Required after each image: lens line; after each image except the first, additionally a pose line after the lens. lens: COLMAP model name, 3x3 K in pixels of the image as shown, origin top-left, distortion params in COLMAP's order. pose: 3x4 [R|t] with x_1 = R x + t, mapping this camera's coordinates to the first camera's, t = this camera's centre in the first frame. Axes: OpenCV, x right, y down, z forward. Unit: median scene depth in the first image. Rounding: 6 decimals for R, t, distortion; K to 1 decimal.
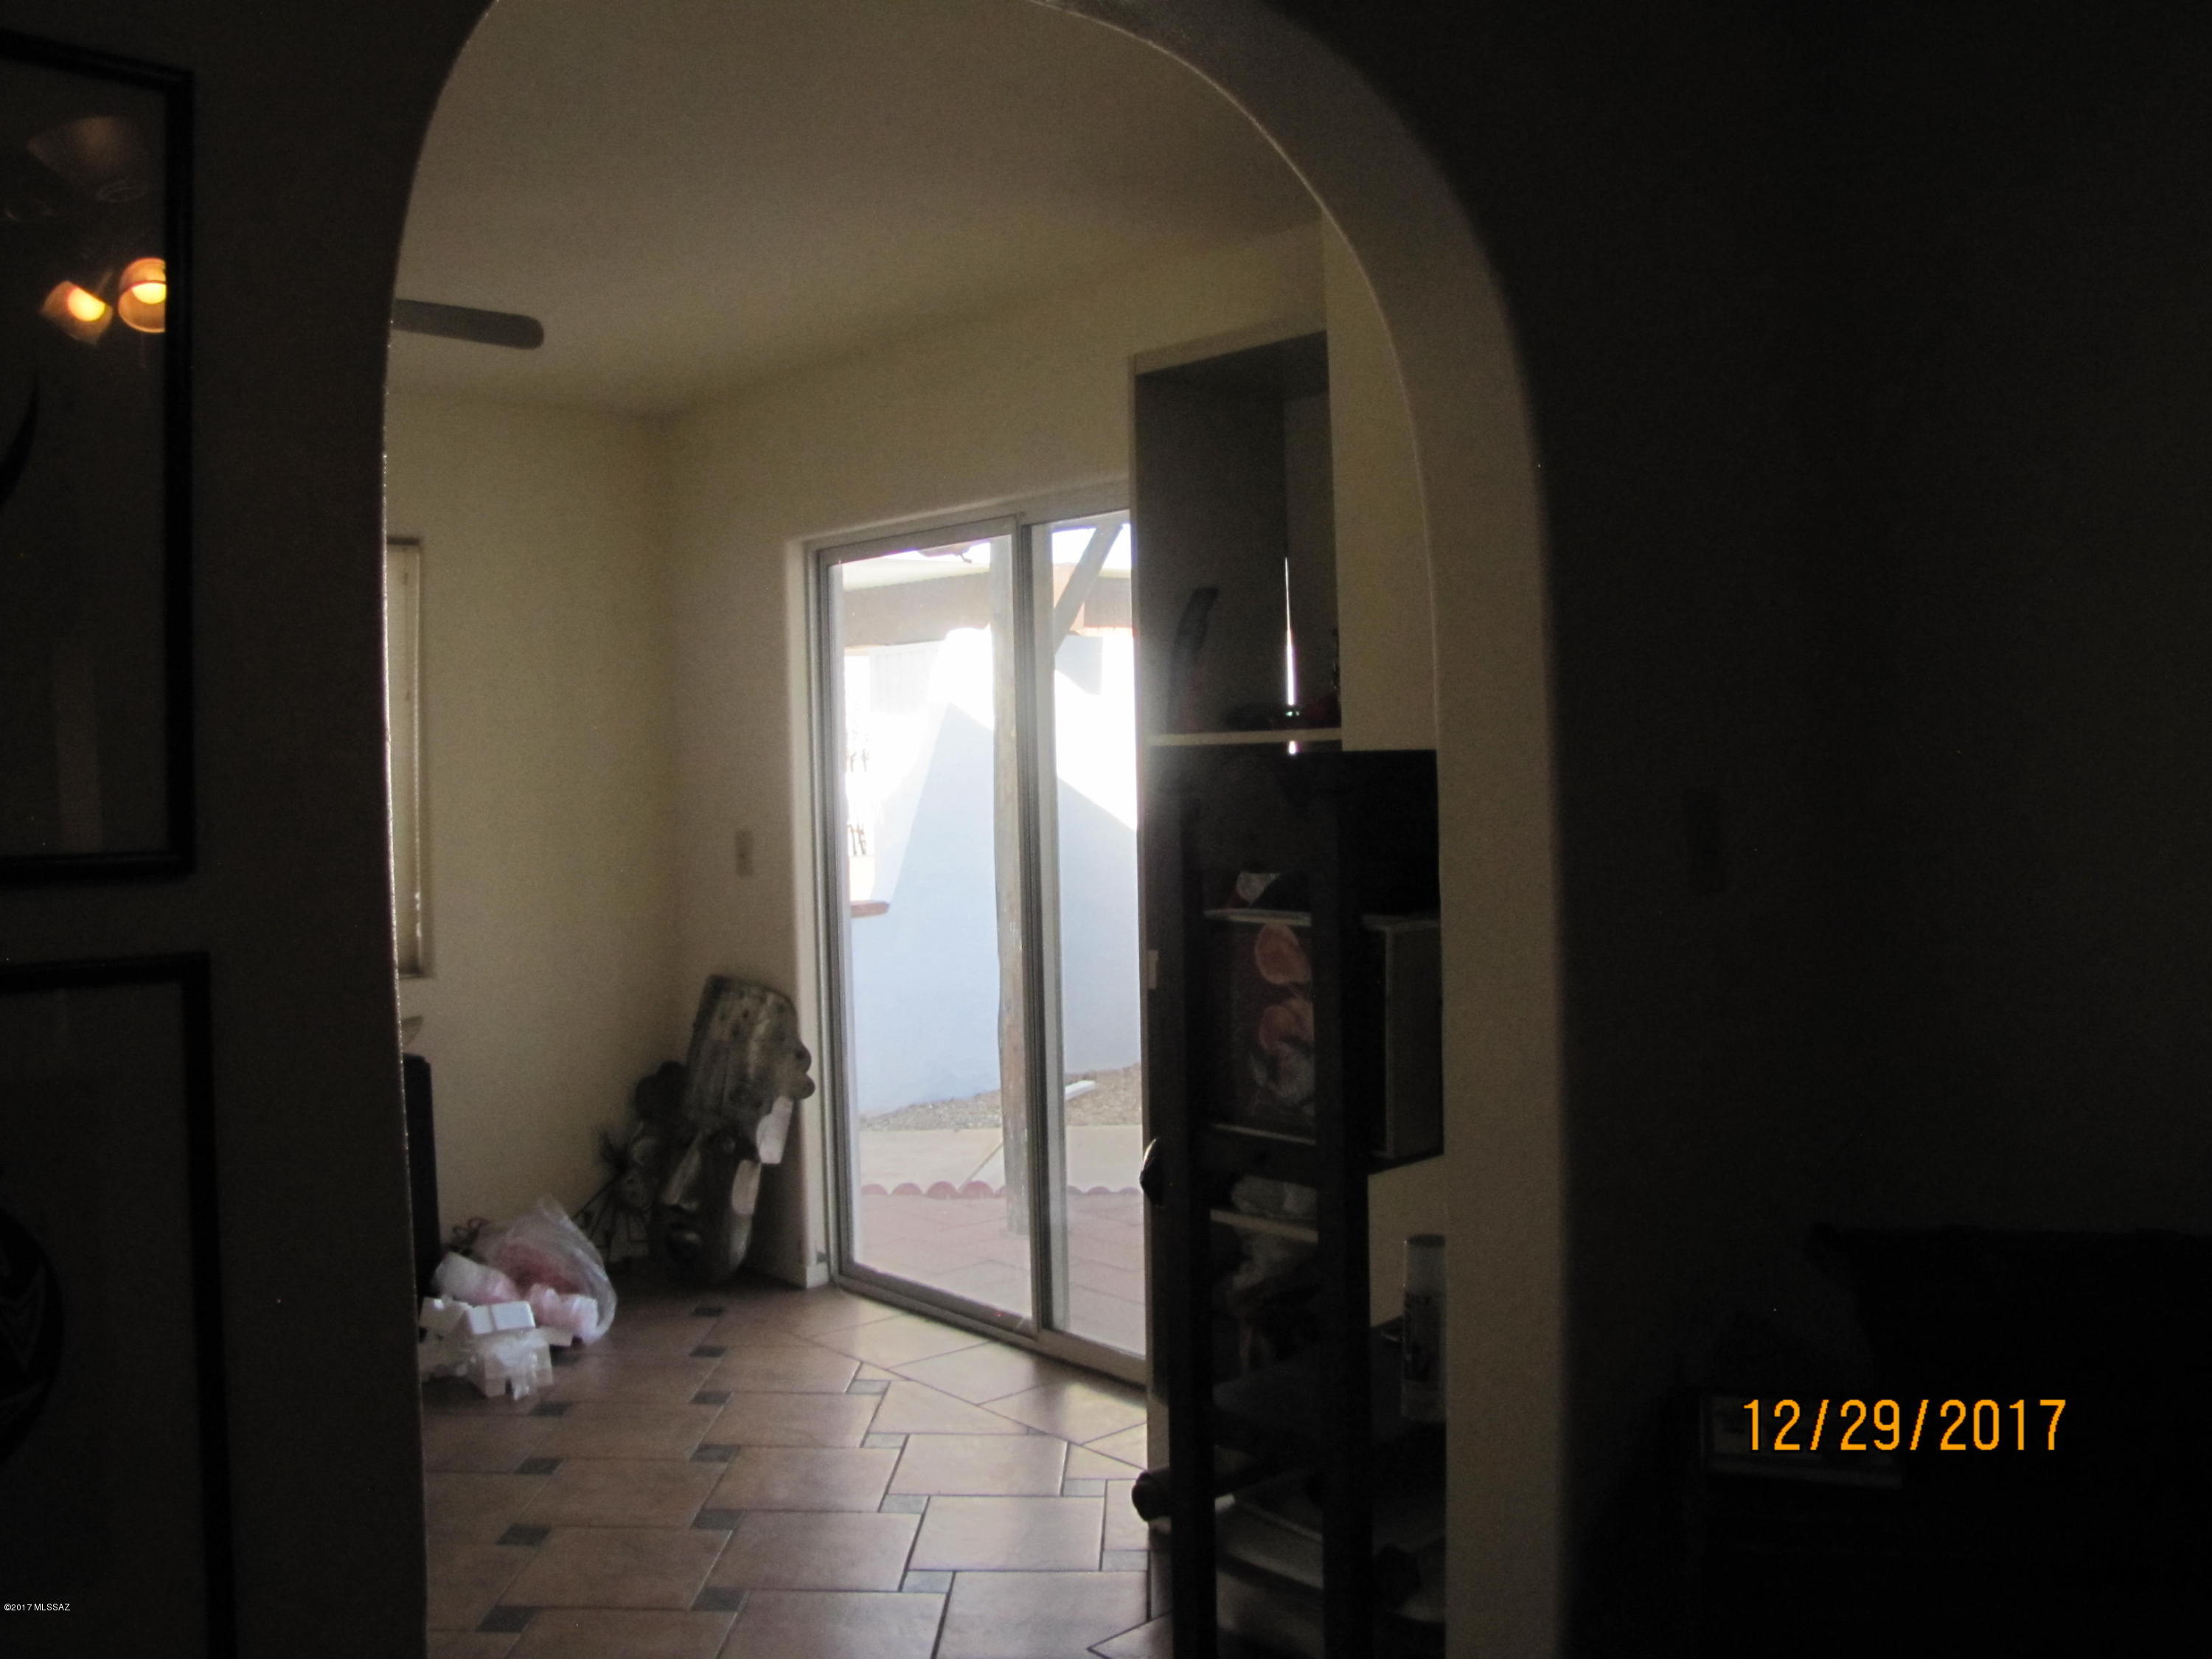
lens RADIAL K [[1875.9, 0, 1085.5], [0, 1875.9, 792.3], [0, 0, 1]] dist [-0.176603, 0.148866]
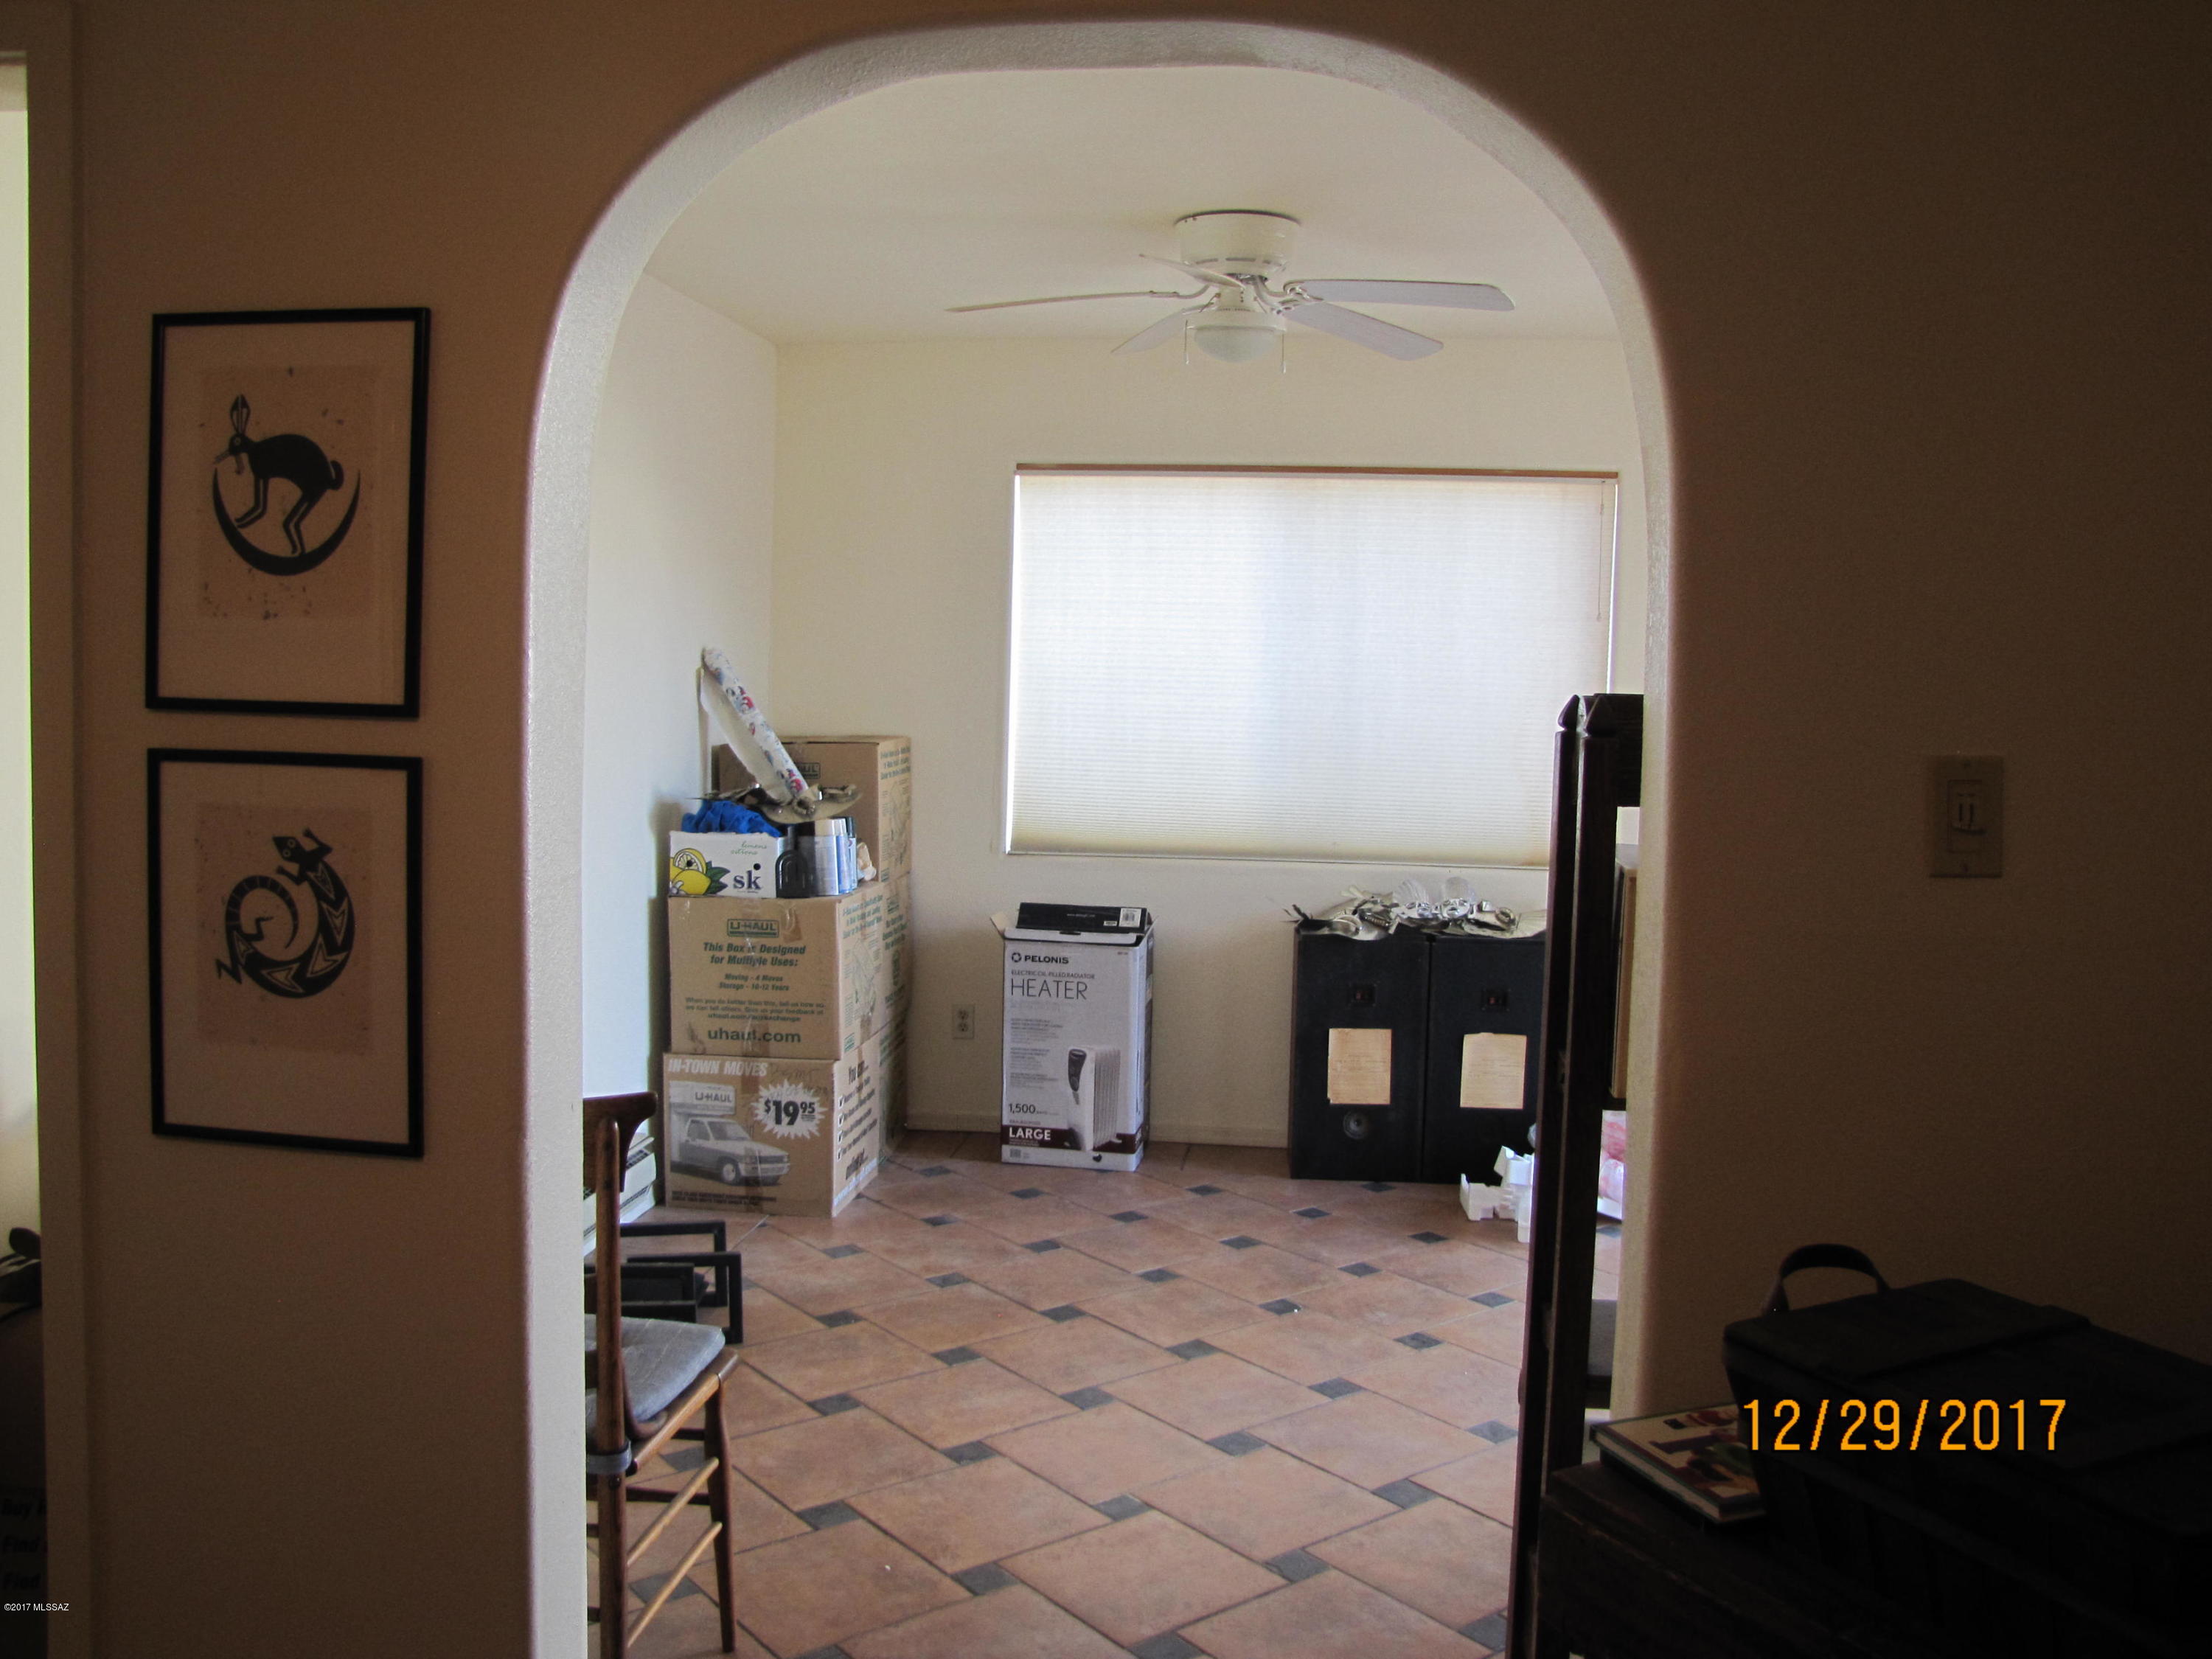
lens RADIAL K [[1875.9, 0, 1085.5], [0, 1875.9, 792.3], [0, 0, 1]] dist [-0.176603, 0.148866]
pose [[0.638132, 0.088502, -0.764823, 1.528198], [-0.051973, 0.996057, 0.071896, -0.056937], [0.768171, -0.006129, 0.640216, 0.271296]]
